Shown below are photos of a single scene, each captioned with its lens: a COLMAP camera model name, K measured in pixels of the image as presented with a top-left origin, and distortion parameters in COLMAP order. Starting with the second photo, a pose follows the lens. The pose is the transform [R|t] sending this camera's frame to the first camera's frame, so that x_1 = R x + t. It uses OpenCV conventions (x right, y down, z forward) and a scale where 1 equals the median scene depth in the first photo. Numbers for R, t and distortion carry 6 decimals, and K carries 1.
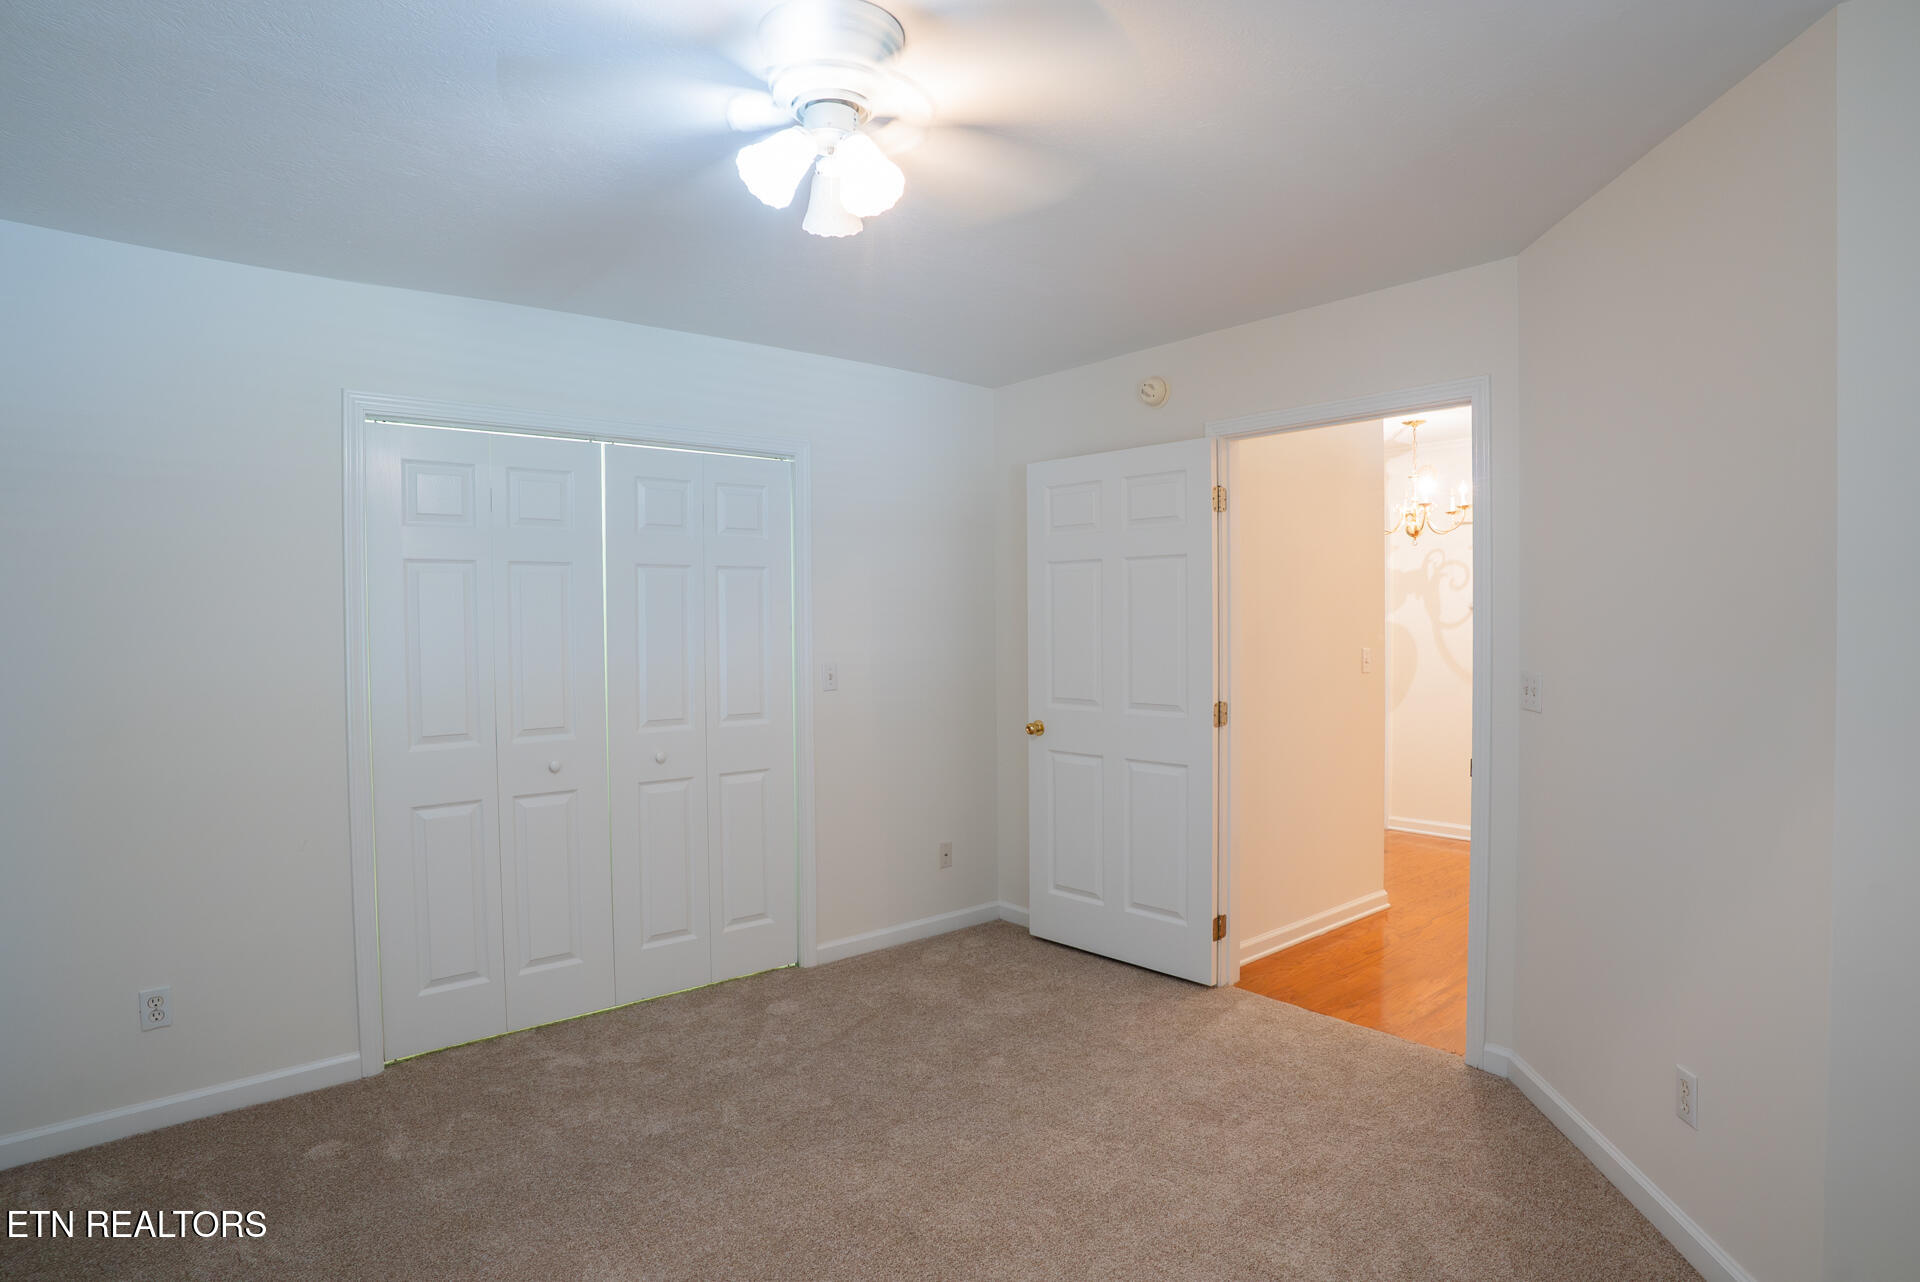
lens RADIAL K [[1032.0, 0, 961.1], [0, 1032.0, 635.4], [0, 0, 1]] dist [-0.054452, 0.000470]
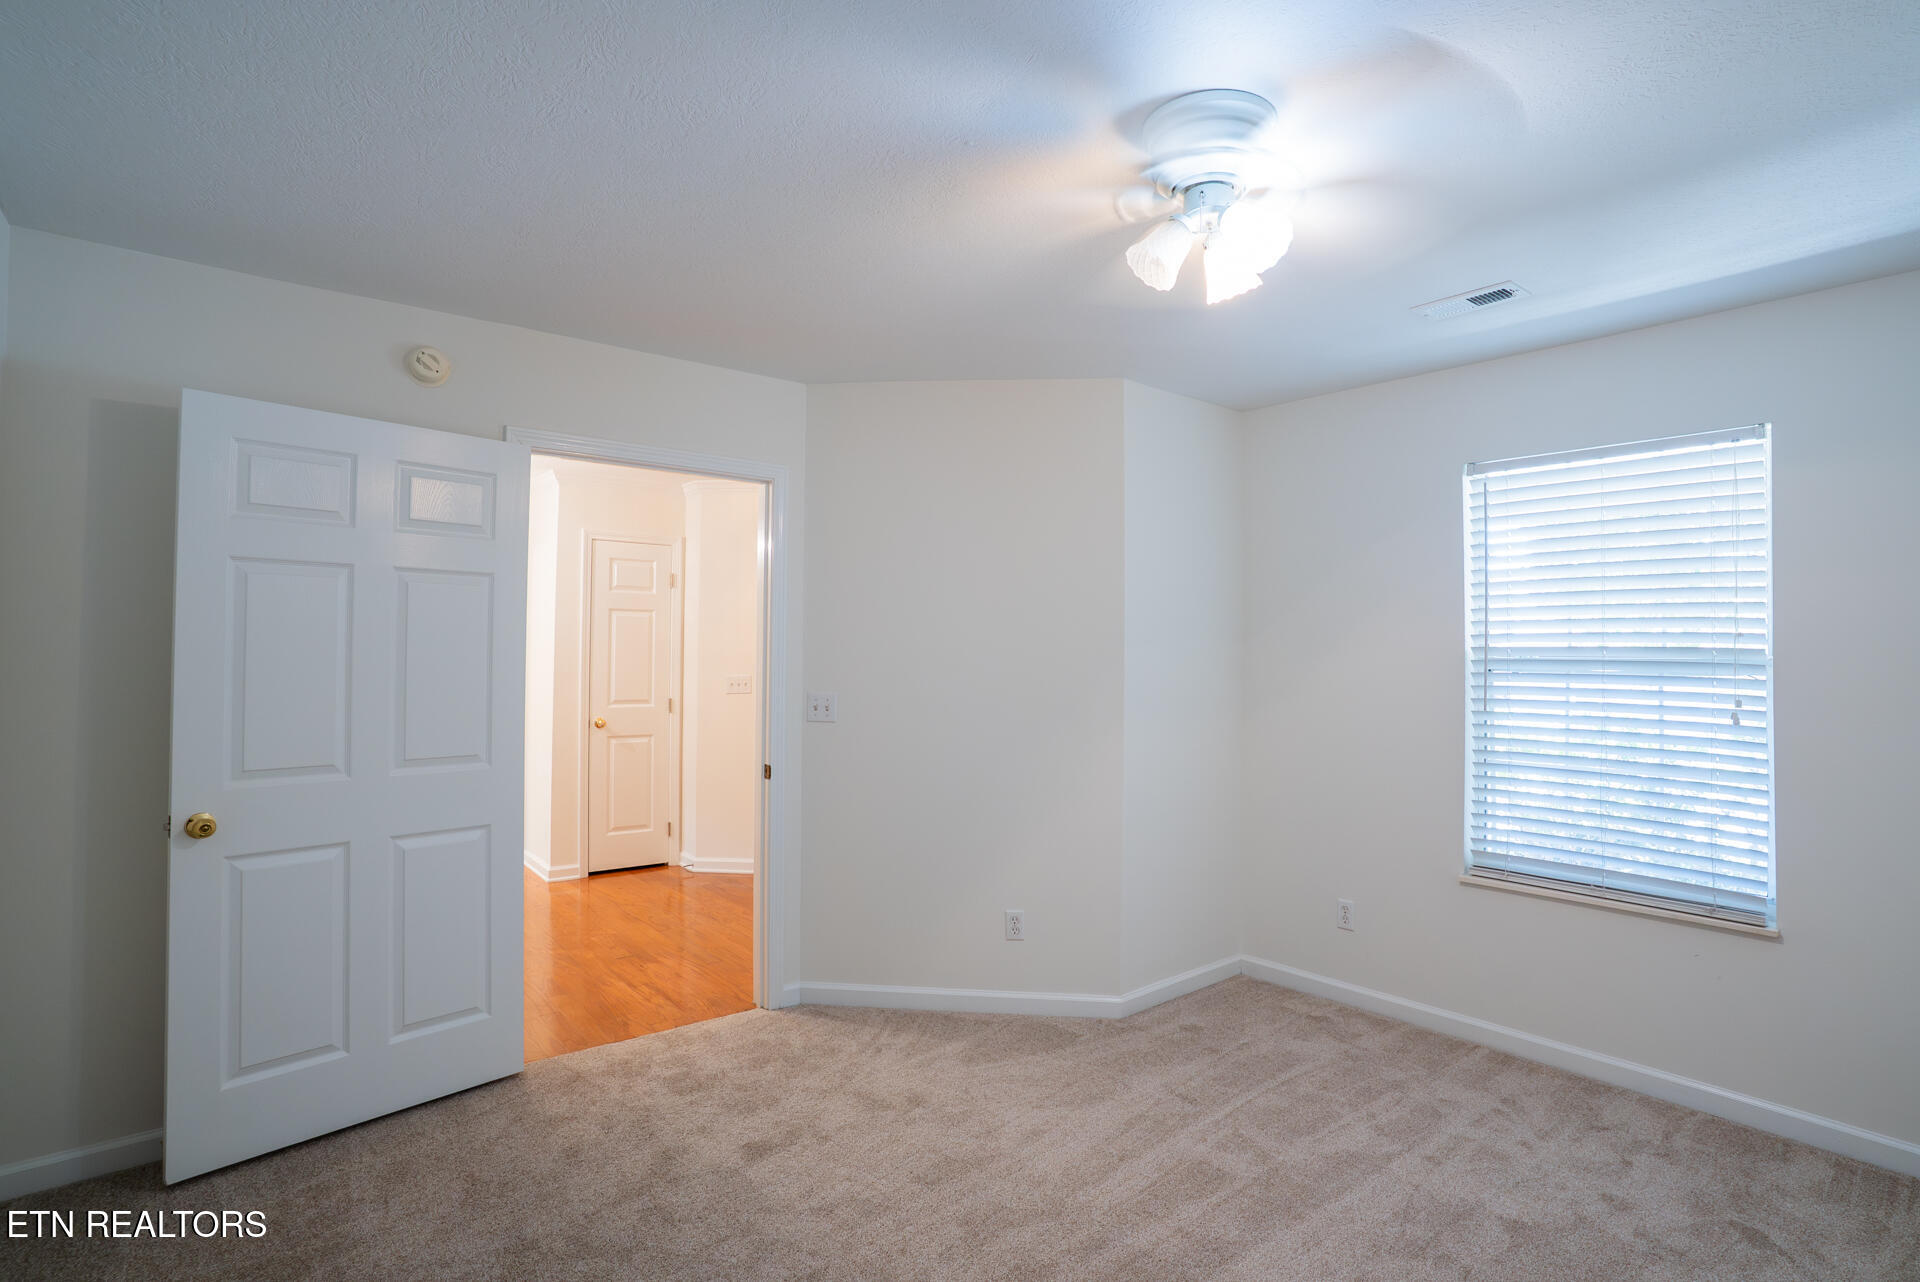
lens RADIAL K [[954.4, 0, 956.3], [0, 954.4, 644.1], [0, 0, 1]] dist [-0.000216, 0.000092]
pose [[0.025658, 0.022412, 0.999420, -0.548567], [0.006013, 0.999727, -0.022573, -0.001083], [-0.999653, 0.006589, 0.025516, 0.584609]]
